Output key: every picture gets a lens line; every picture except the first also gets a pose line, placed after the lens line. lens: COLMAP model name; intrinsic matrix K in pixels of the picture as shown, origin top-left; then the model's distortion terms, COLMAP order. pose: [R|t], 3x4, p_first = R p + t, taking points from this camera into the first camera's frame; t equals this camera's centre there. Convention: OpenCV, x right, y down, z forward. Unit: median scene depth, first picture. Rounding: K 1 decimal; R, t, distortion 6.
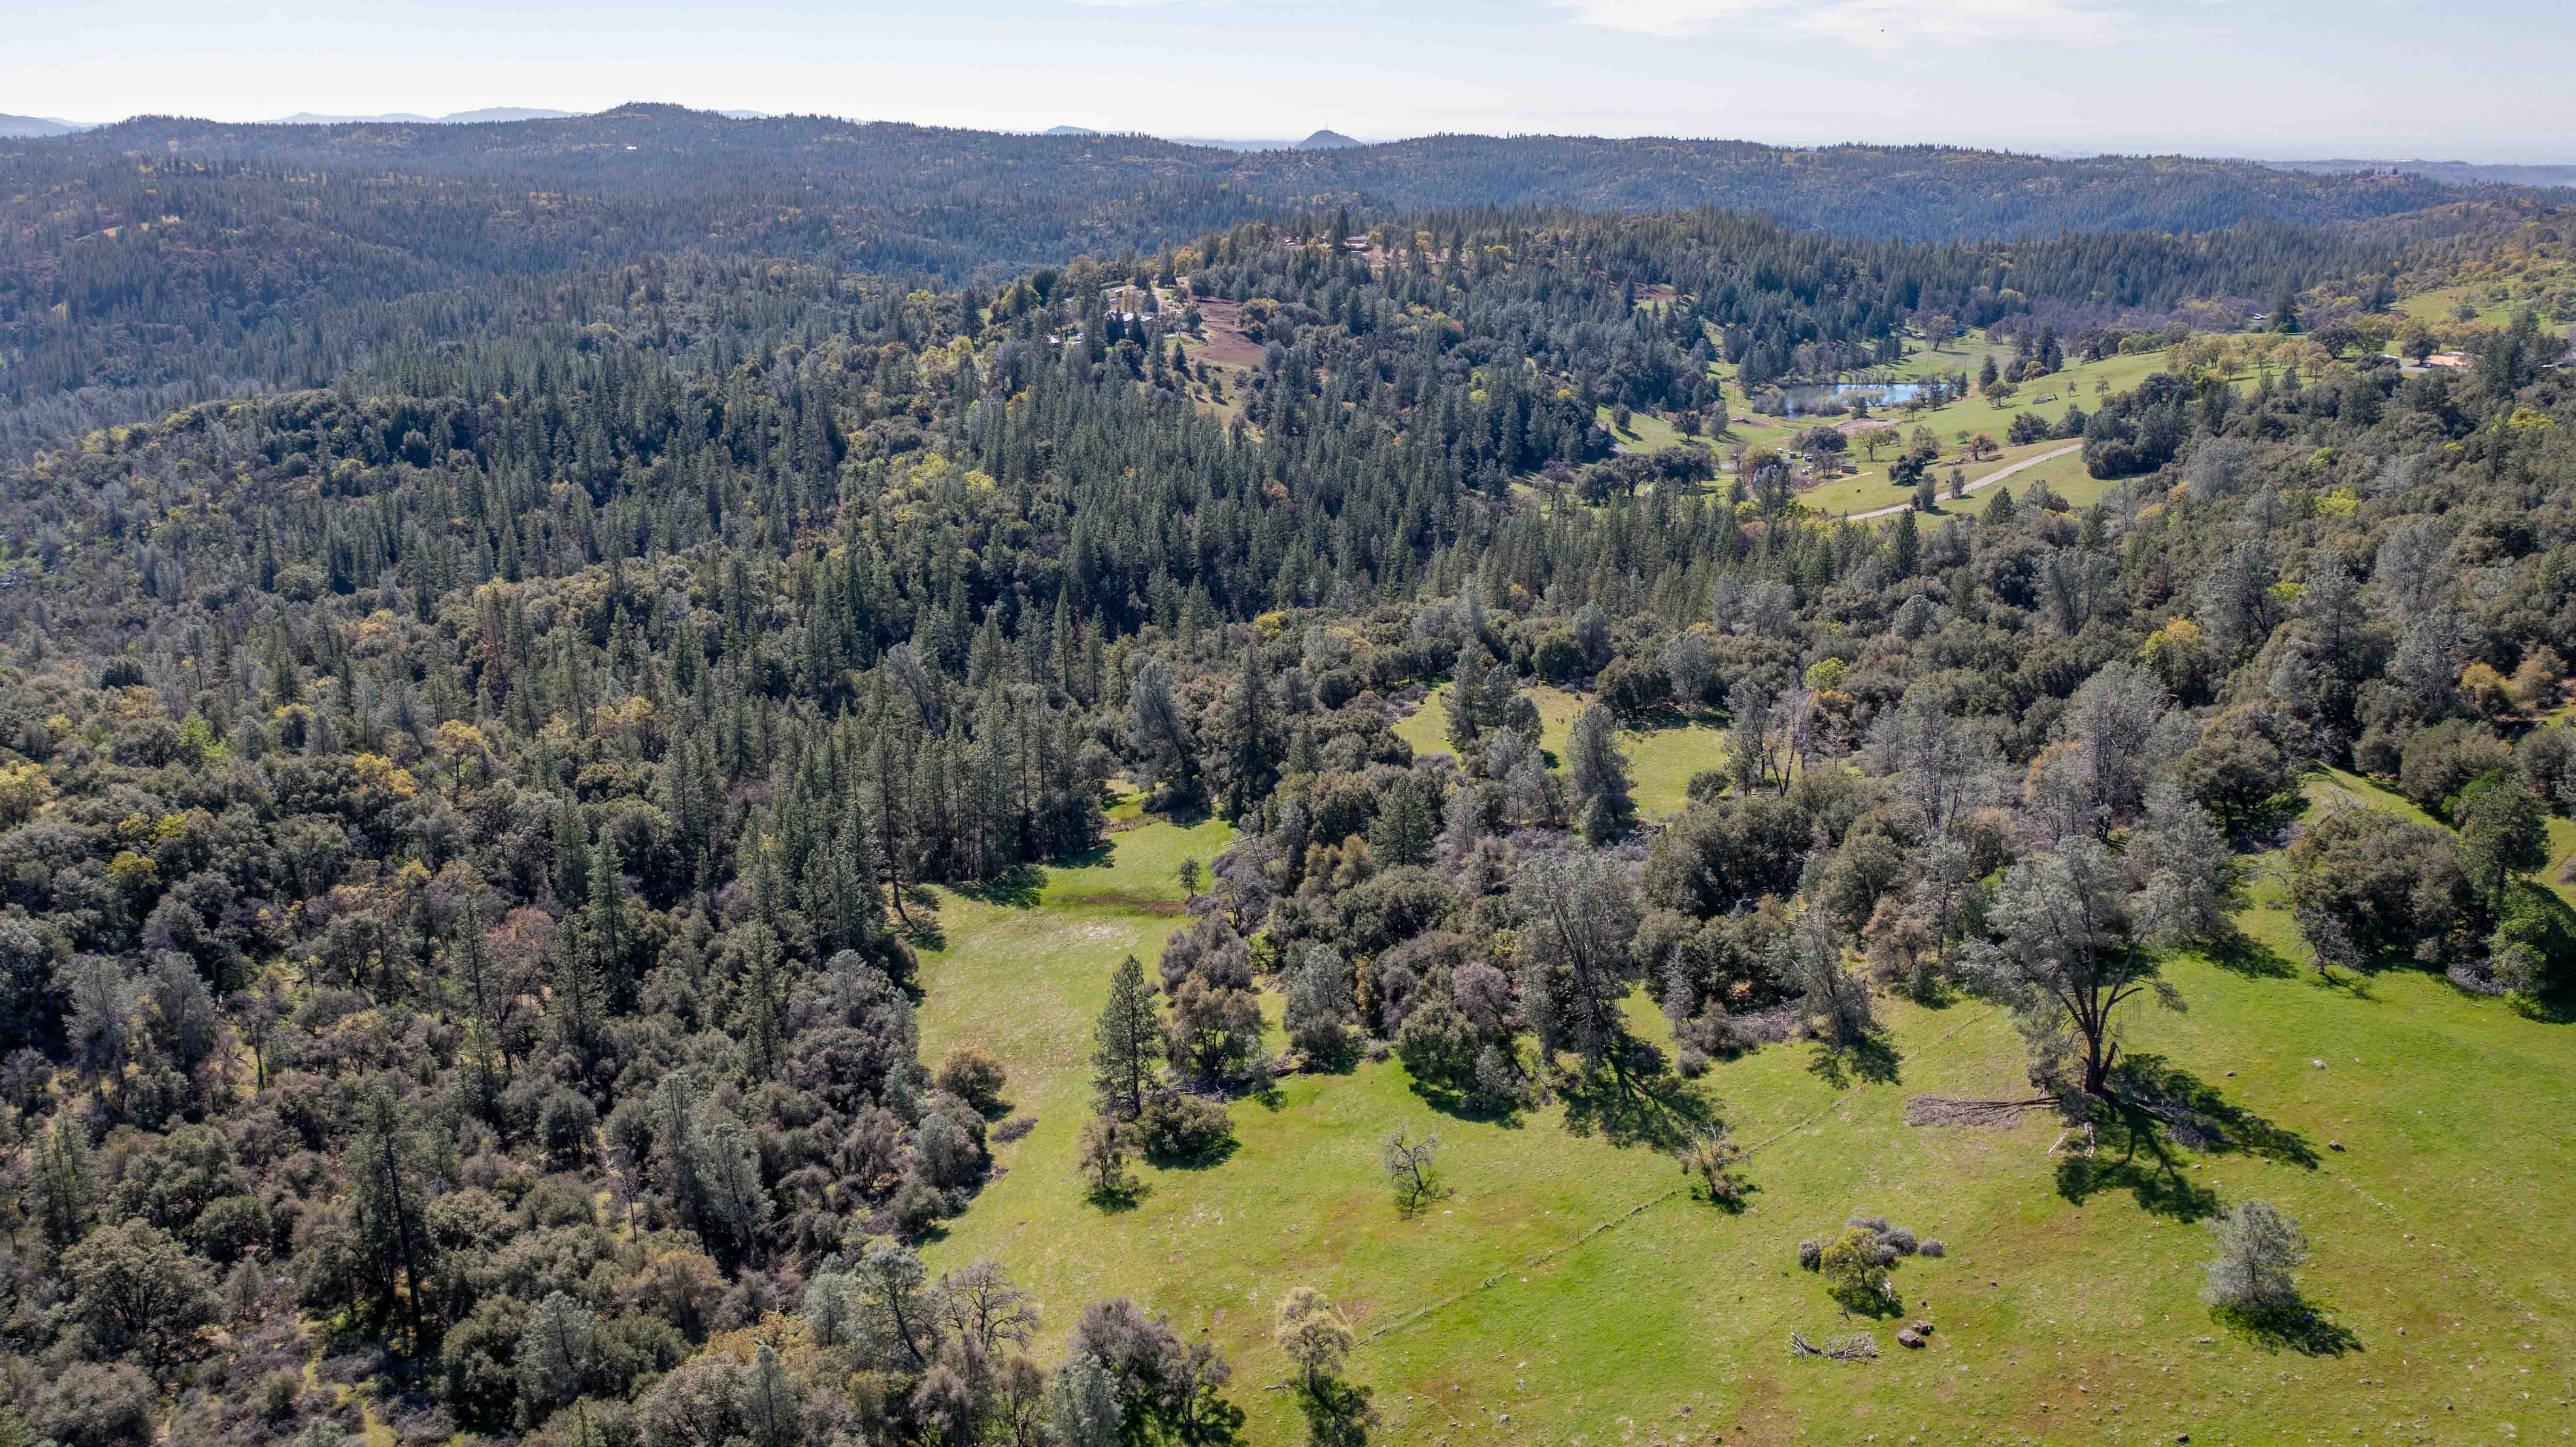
lens RADIAL K [[2026.9, 0, 1279.7], [0, 2026.9, 720.6], [0, 0, 1]] dist [-0.024202, 0.008476]
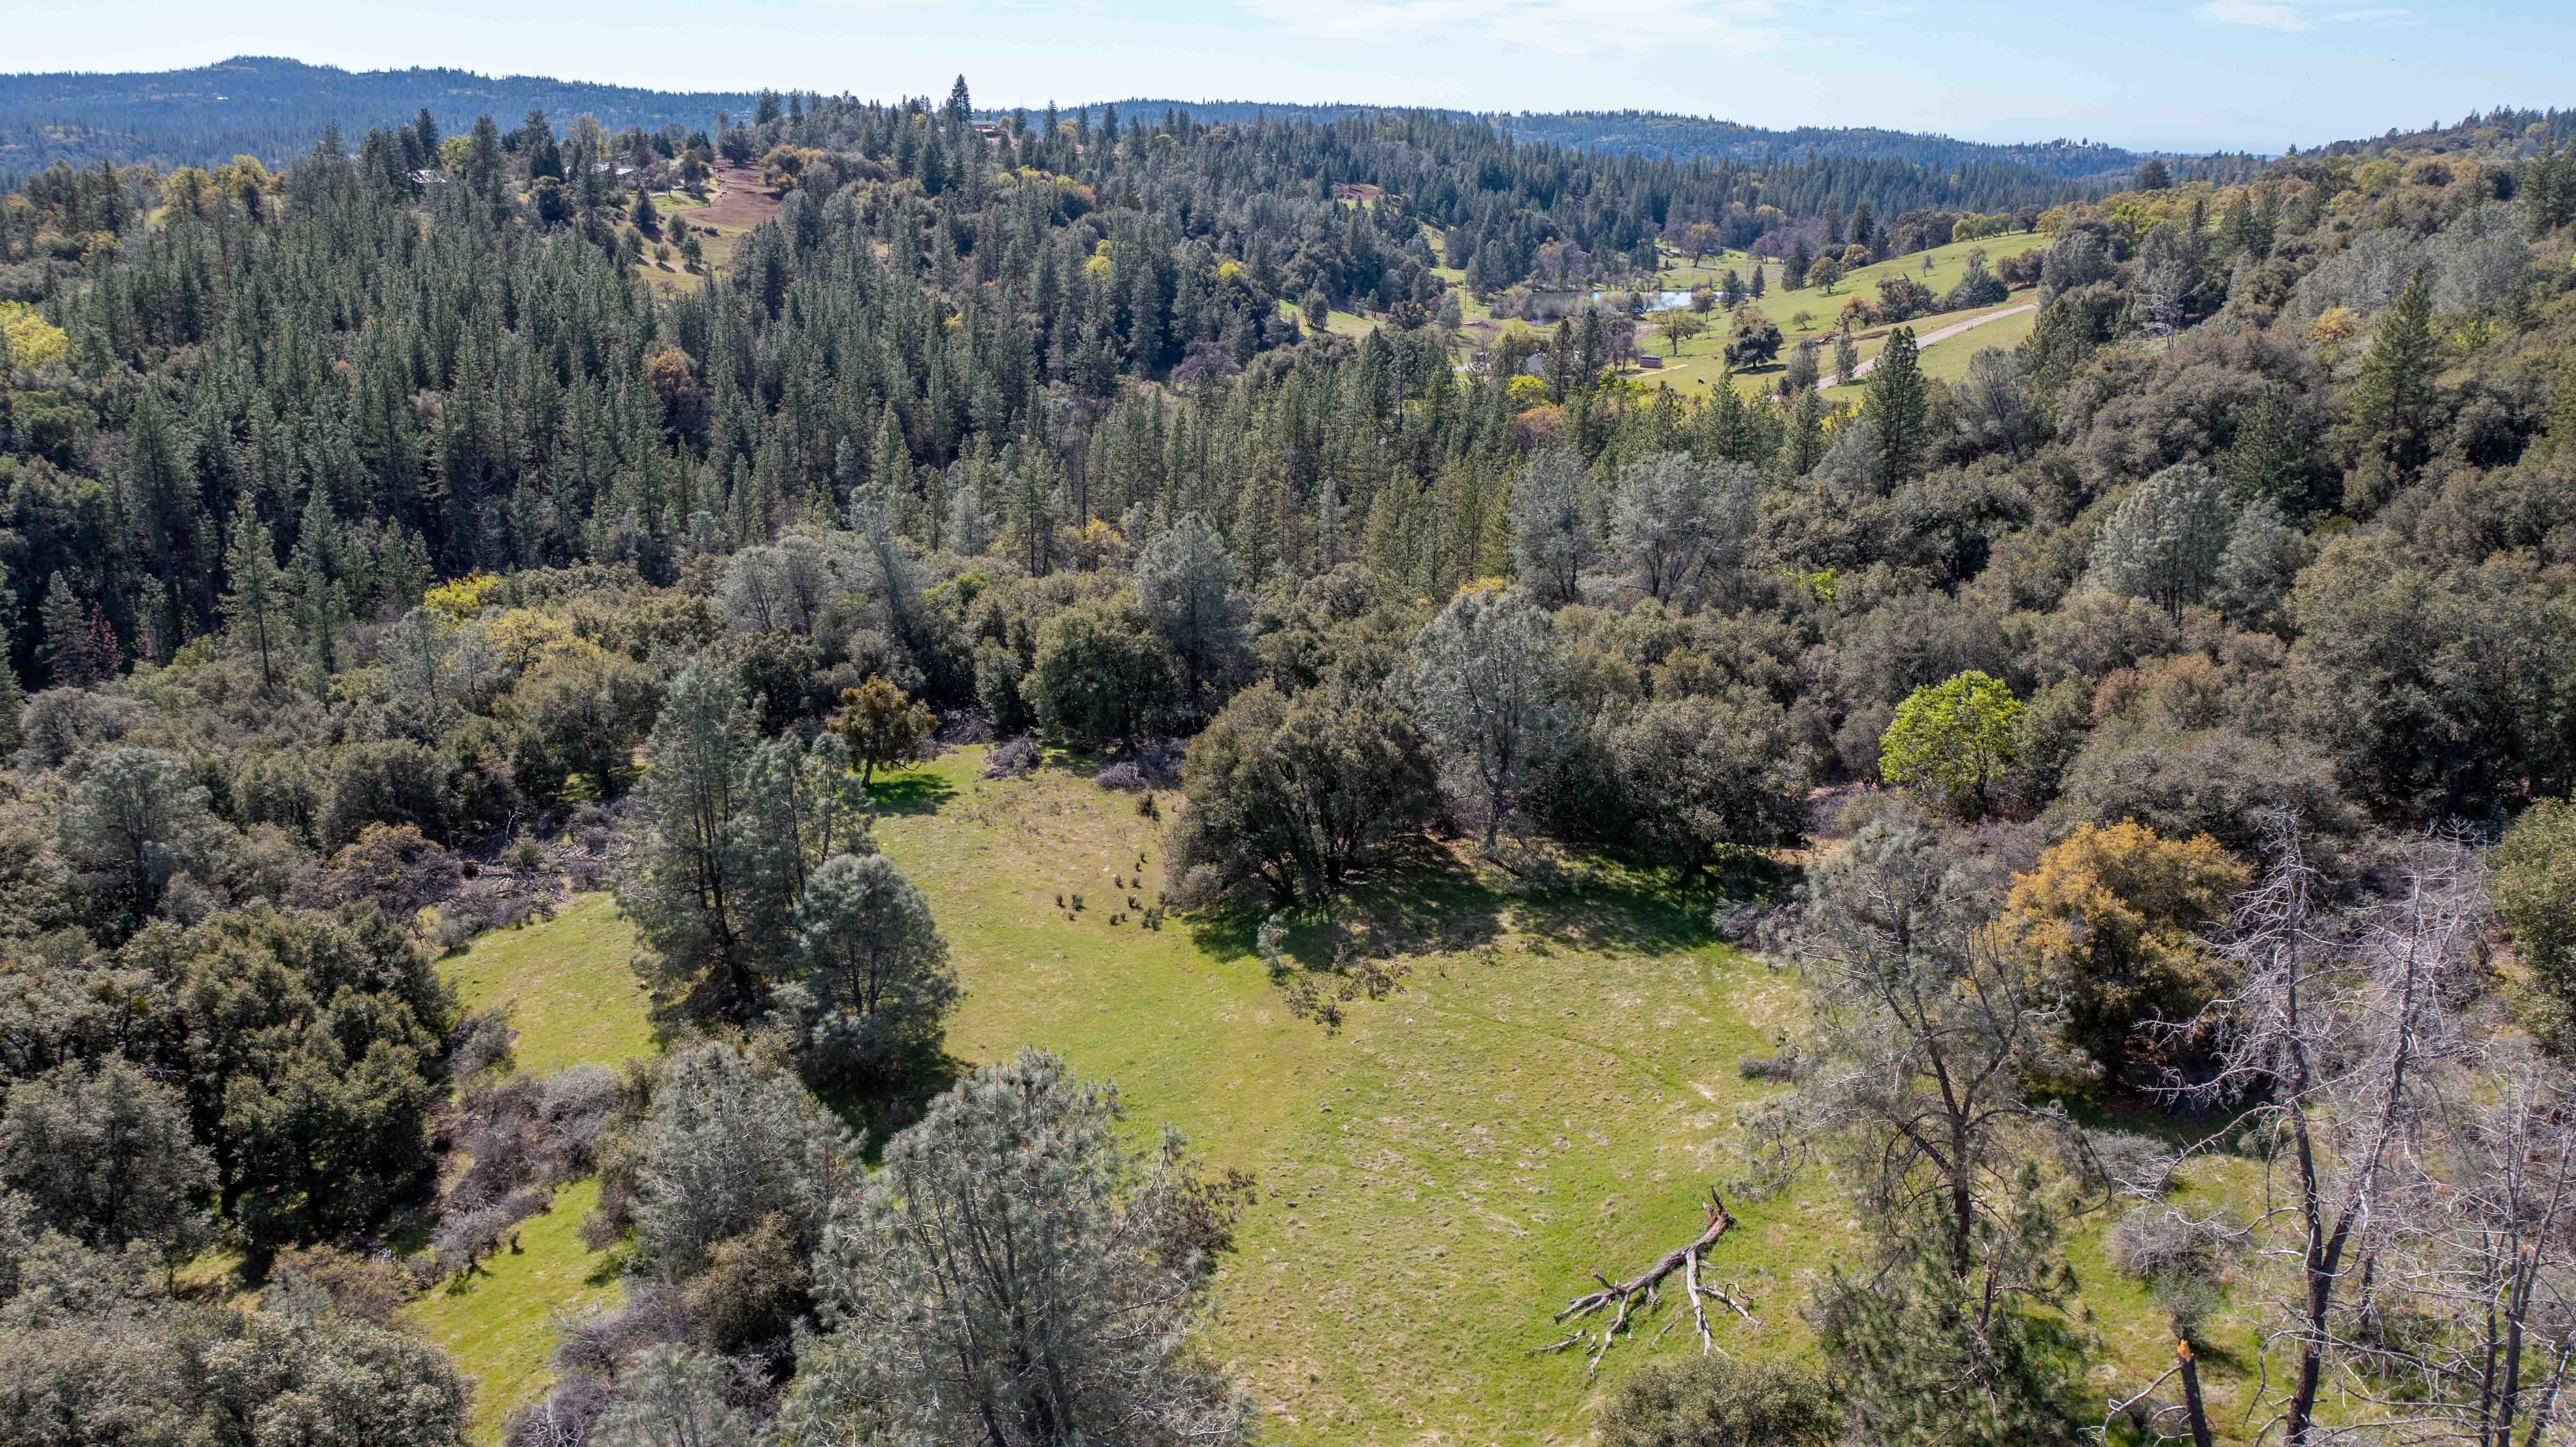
lens RADIAL K [[2026.9, 0, 1279.3], [0, 2026.9, 719.7], [0, 0, 1]] dist [-0.024202, 0.008476]
pose [[0.990101, -0.028567, 0.137418, 0.055283], [0.027990, 0.999589, 0.006127, -0.011947], [-0.137536, -0.002220, 0.990494, 0.300729]]
